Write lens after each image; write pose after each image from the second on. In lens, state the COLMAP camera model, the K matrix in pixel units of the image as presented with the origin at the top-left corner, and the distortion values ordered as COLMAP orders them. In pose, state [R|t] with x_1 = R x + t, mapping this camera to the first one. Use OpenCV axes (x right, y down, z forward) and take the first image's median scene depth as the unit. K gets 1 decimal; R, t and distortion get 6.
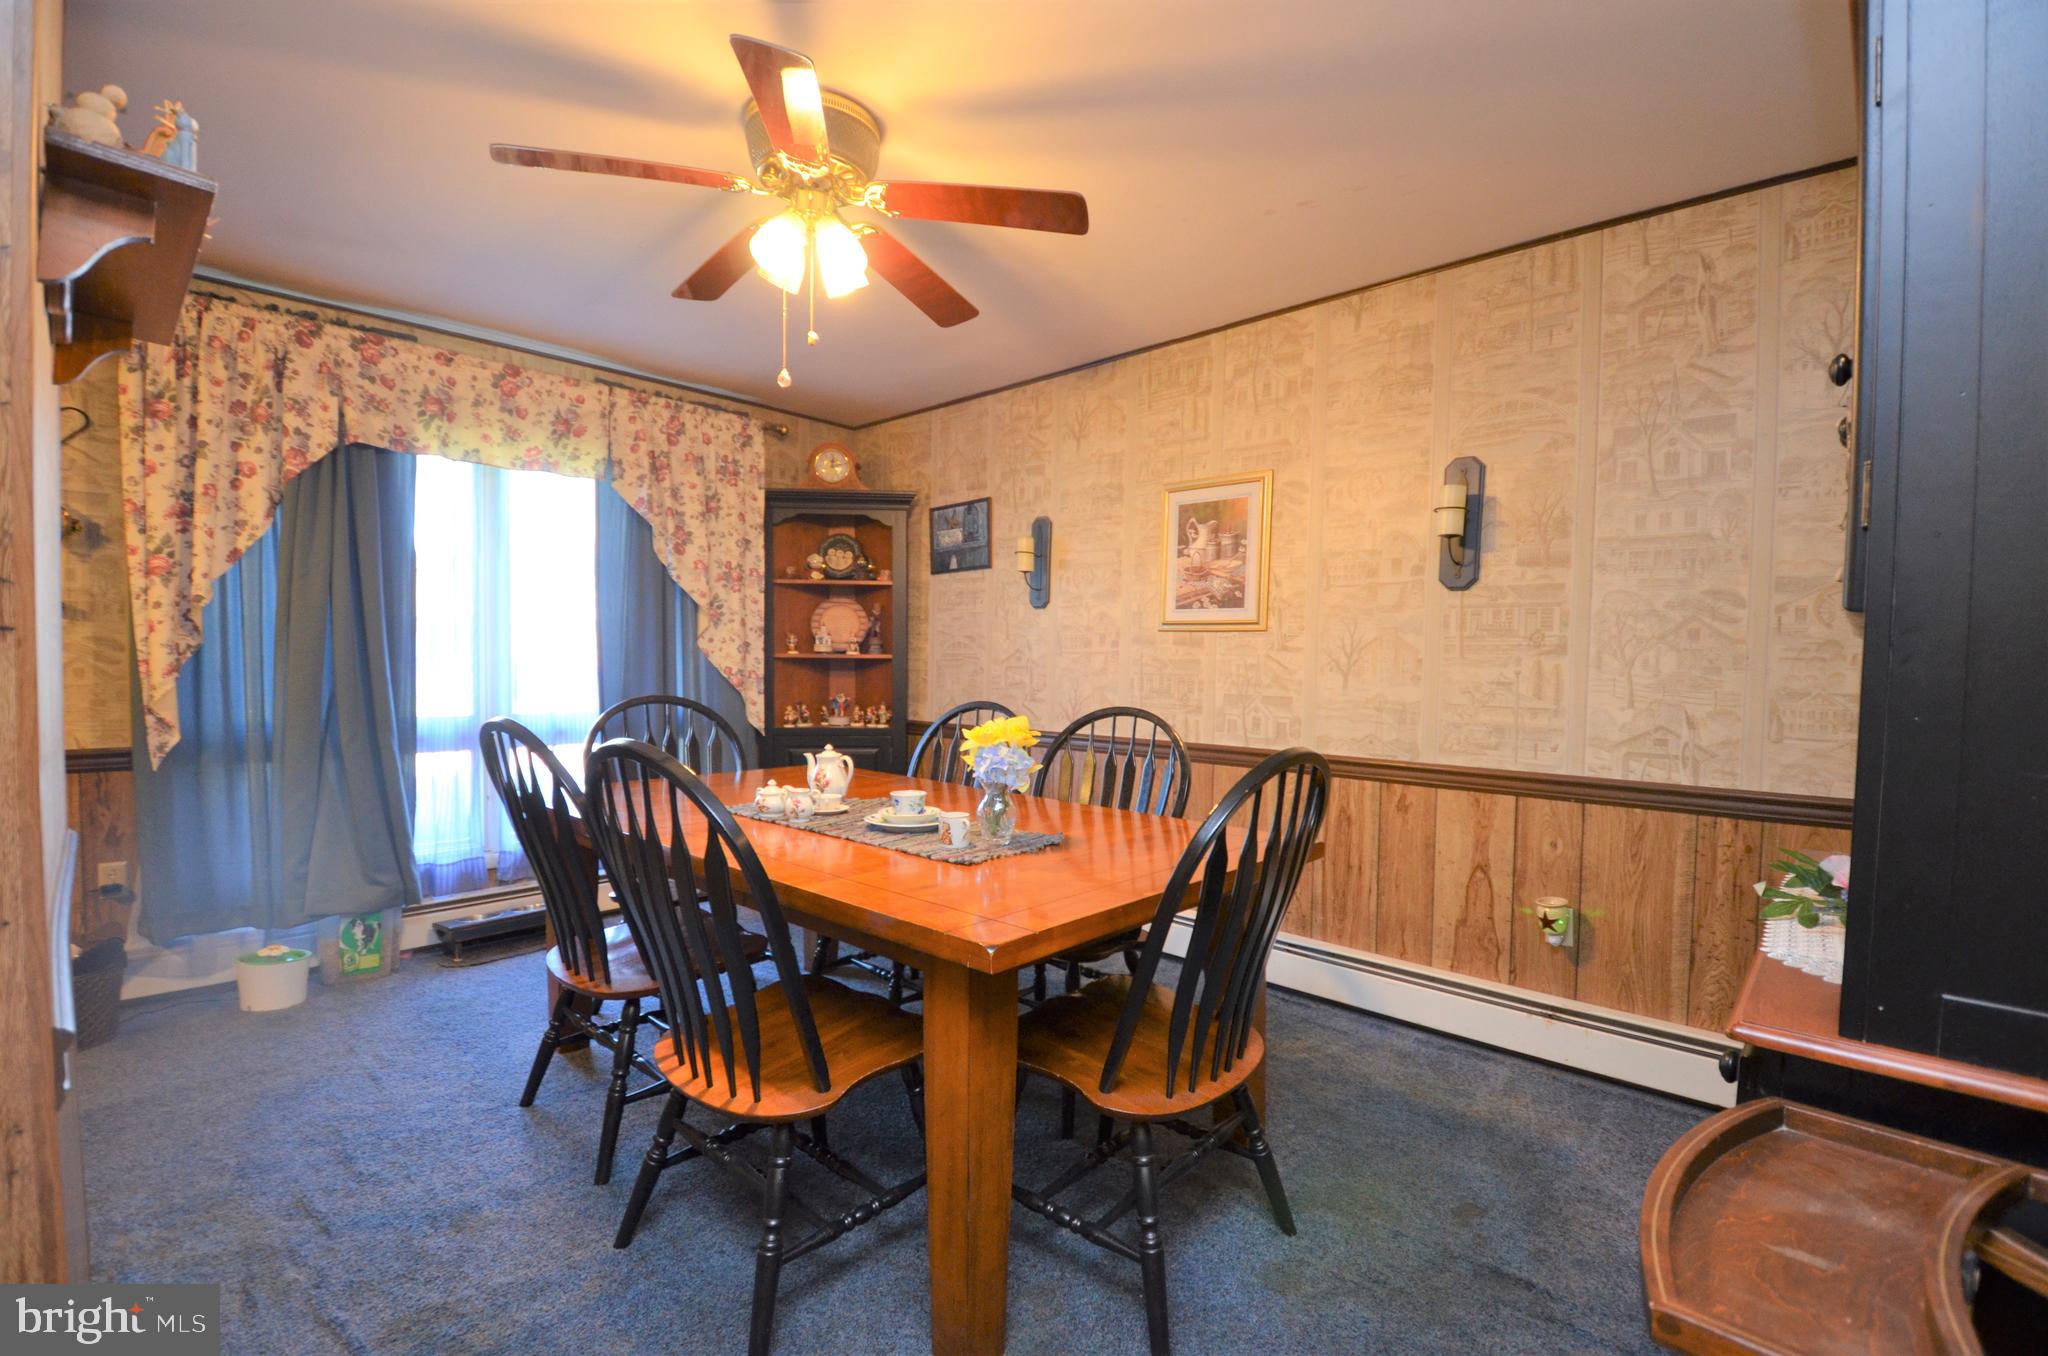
lens RADIAL K [[908.5, 0, 1026.1], [0, 908.5, 675.6], [0, 0, 1]] dist [-0.011230, -0.011544]
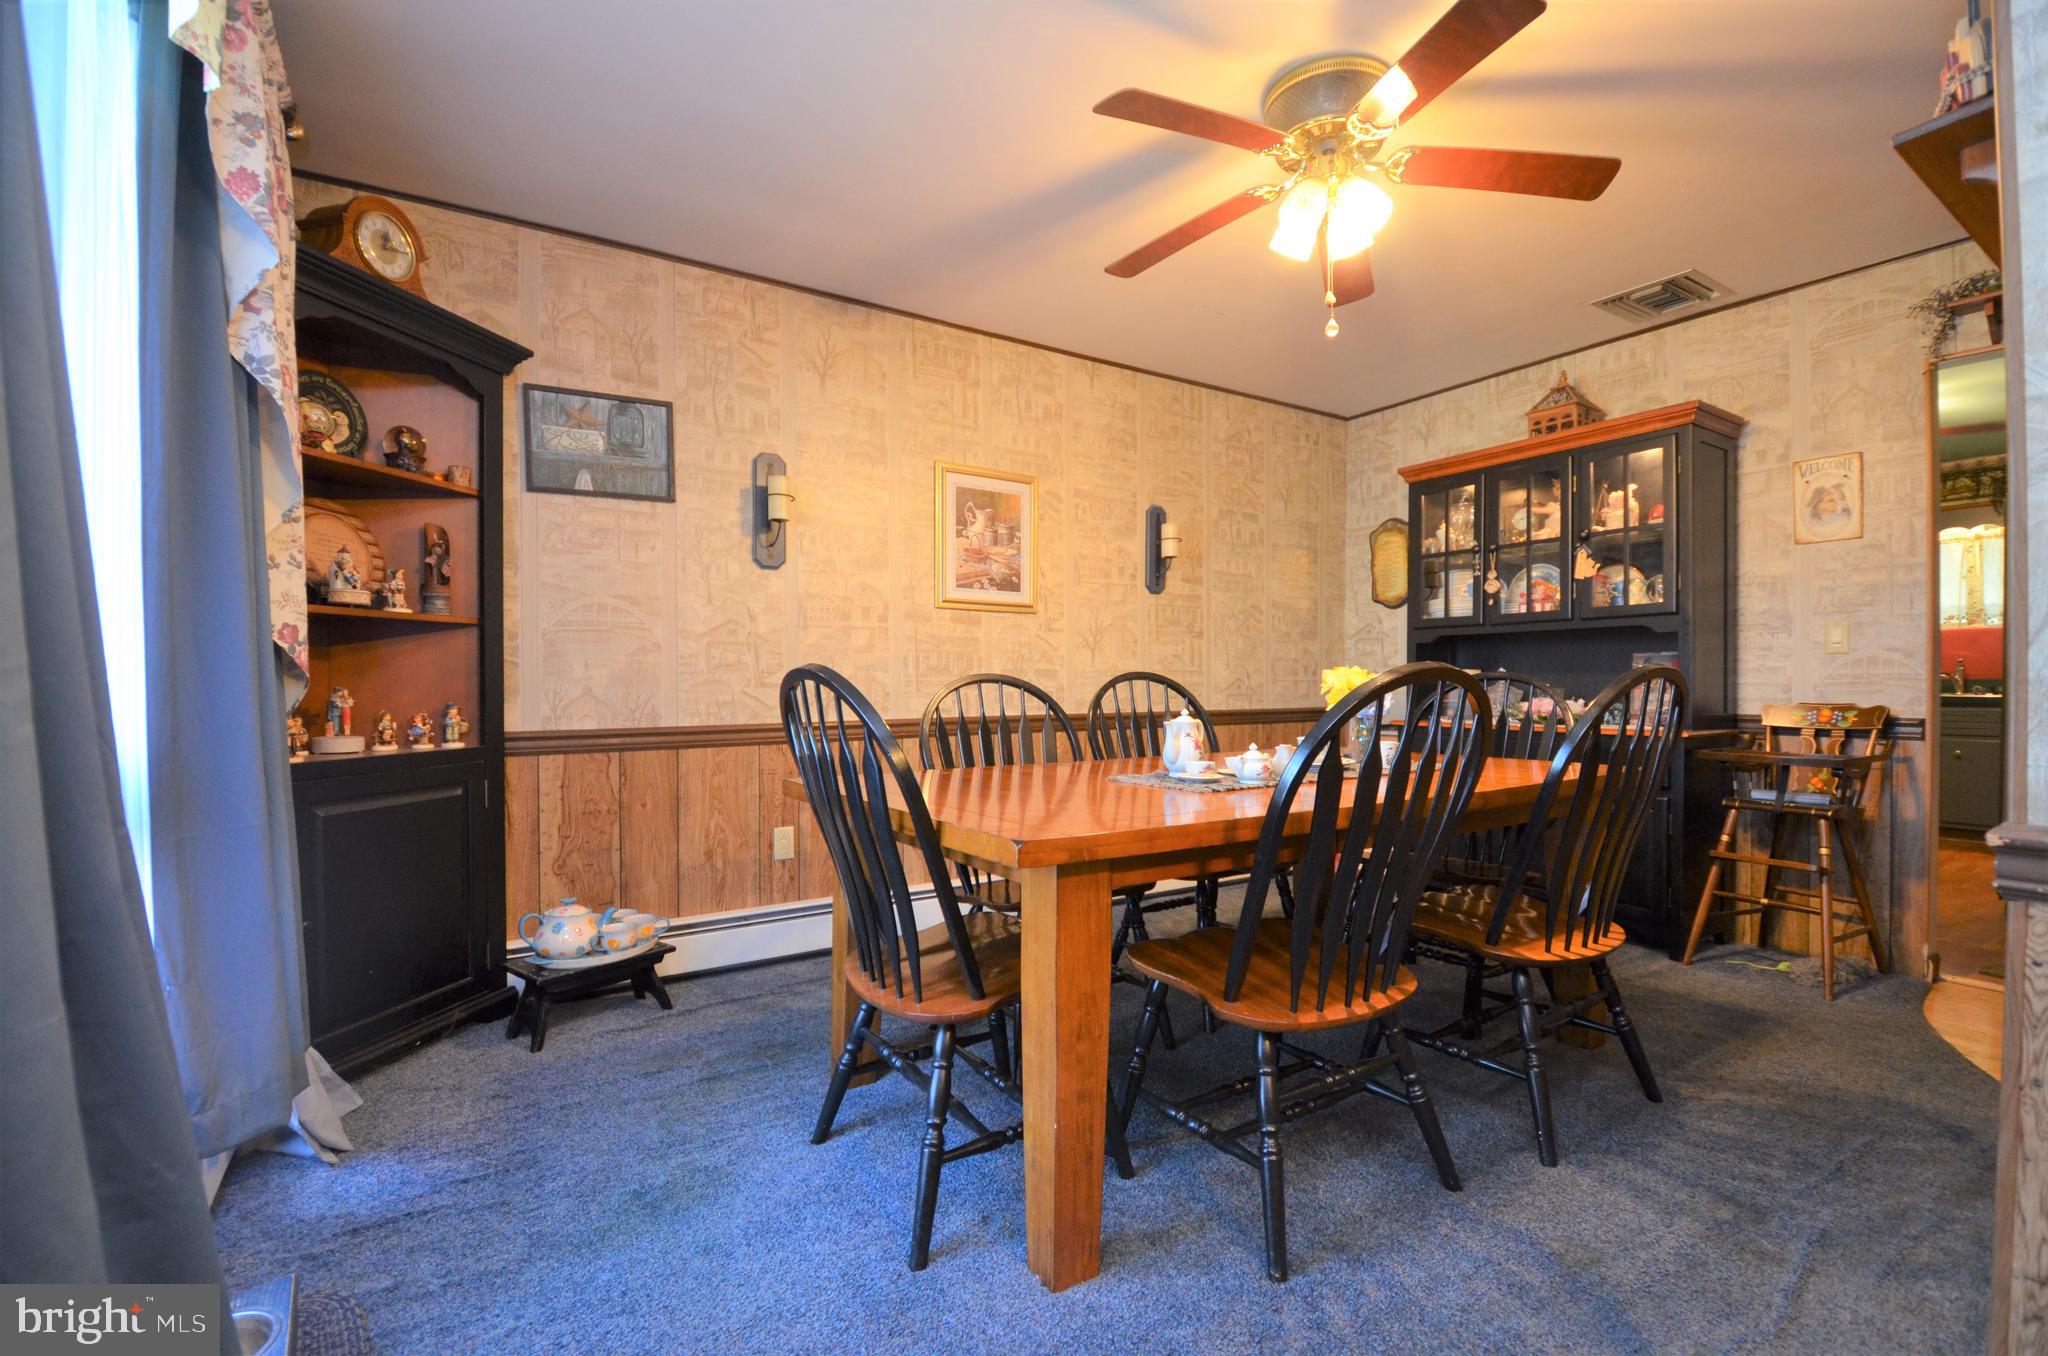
lens RADIAL K [[908.5, 0, 1027.6], [0, 908.5, 686.9], [0, 0, 1]] dist [-0.011230, -0.011544]
pose [[0.217031, -0.014154, 0.976062, -0.837869], [0.026843, 0.999603, 0.008526, 0.032904], [-0.975796, 0.024350, 0.217325, 0.722870]]
